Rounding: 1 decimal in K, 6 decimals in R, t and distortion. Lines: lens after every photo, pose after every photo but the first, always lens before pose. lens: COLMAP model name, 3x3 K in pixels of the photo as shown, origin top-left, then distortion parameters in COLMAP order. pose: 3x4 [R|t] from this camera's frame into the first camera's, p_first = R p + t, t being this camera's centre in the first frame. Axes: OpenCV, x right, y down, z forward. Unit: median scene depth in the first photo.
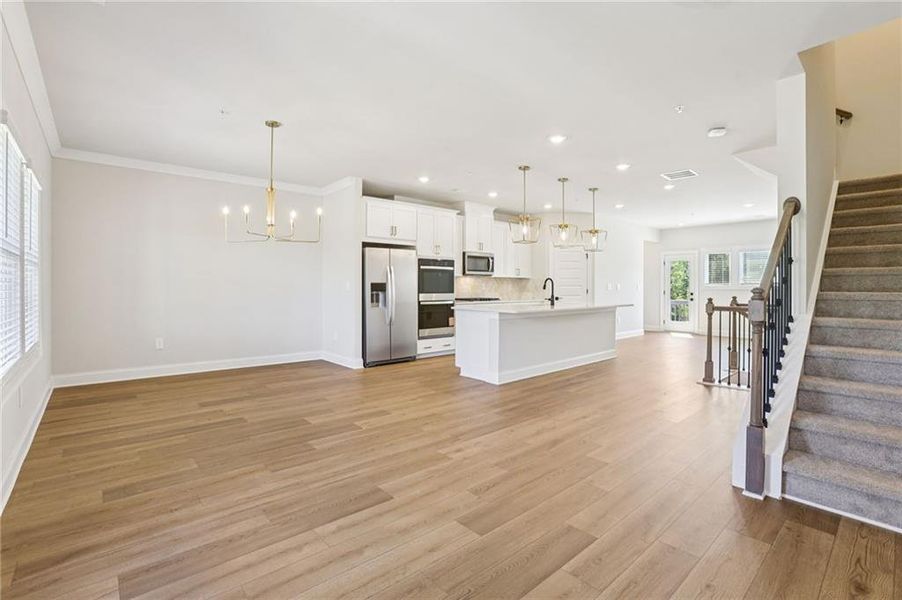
lens RADIAL K [[409.9, 0, 449.4], [0, 409.9, 288.3], [0, 0, 1]] dist [-0.027156, 0.000721]
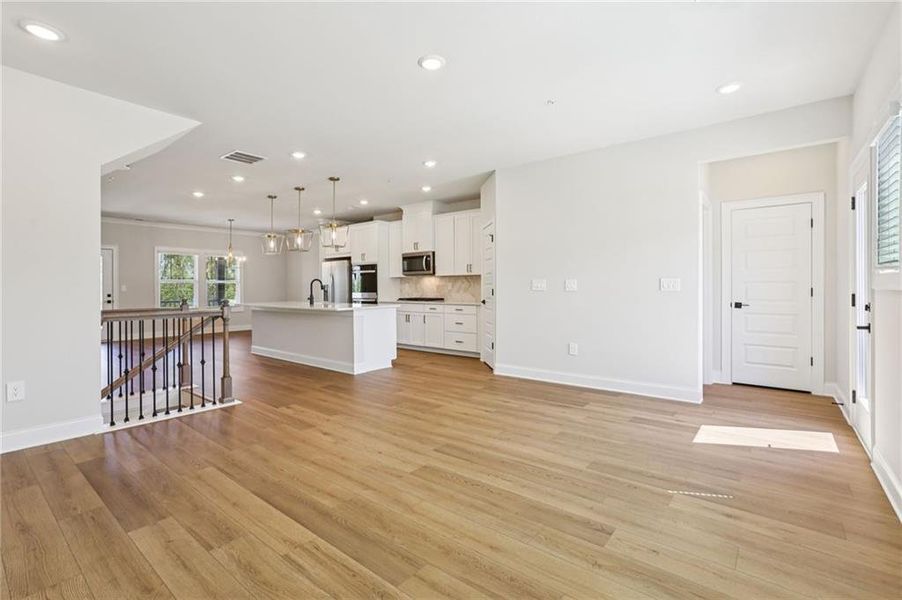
lens RADIAL K [[409.9, 0, 449.4], [0, 409.9, 288.3], [0, 0, 1]] dist [-0.027156, 0.000721]
pose [[0.174817, -0.000929, -0.984601, 1.121864], [0.006035, 0.999982, 0.000129, 0.000933], [0.984583, -0.005965, 0.174819, 0.948348]]
